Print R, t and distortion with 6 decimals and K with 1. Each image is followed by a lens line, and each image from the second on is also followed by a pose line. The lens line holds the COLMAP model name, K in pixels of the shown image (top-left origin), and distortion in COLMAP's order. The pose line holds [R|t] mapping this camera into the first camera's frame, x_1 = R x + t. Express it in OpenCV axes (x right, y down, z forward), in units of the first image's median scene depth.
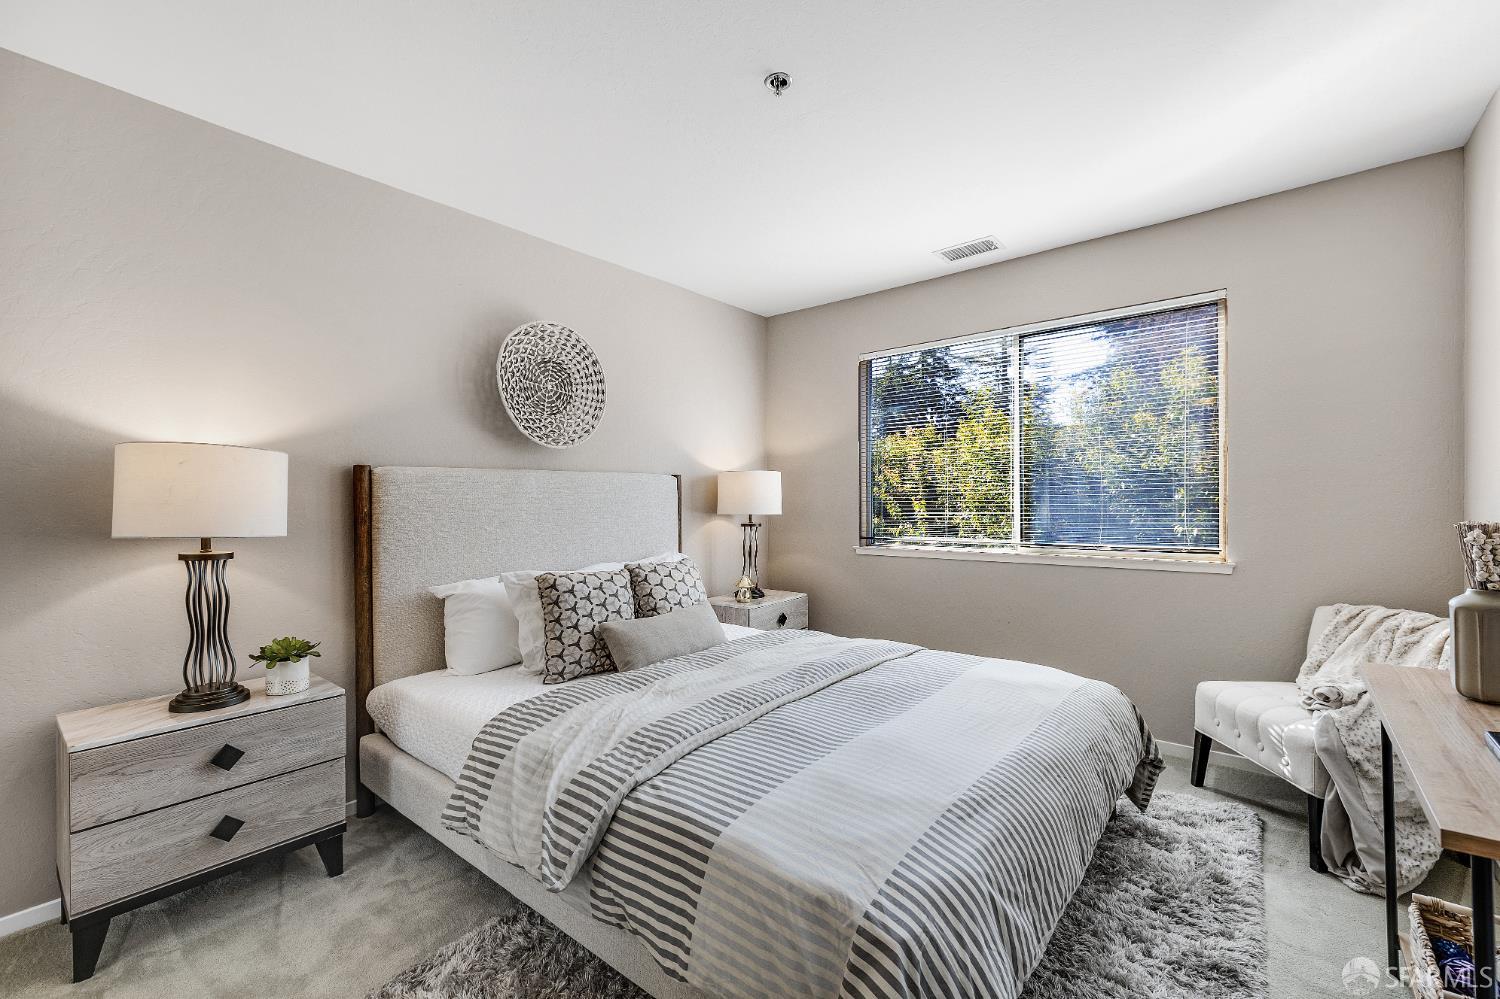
lens RADIAL K [[621.0, 0, 748.6], [0, 621.0, 501.5], [0, 0, 1]] dist [-0.002655, -0.000068]
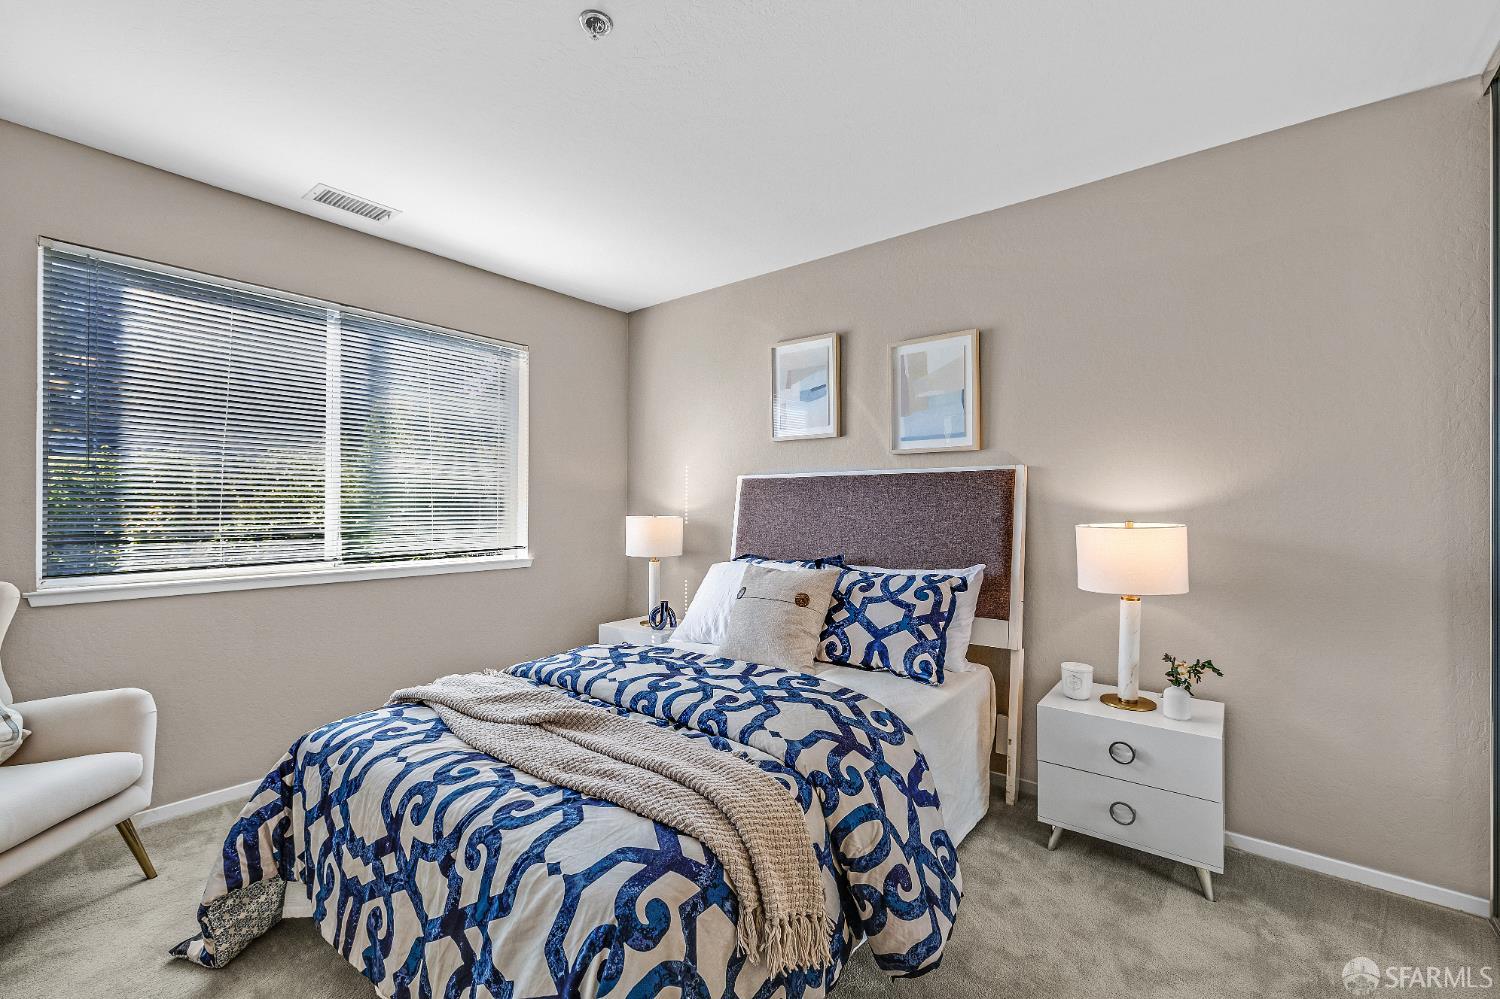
lens RADIAL K [[621.0, 0, 750.4], [0, 621.0, 505.8], [0, 0, 1]] dist [-0.002655, -0.000068]
pose [[-0.012825, 0.013907, 0.999821, -0.471050], [-0.008124, 0.999869, -0.014011, 0.001099], [-0.999885, -0.008303, -0.012710, 0.483582]]
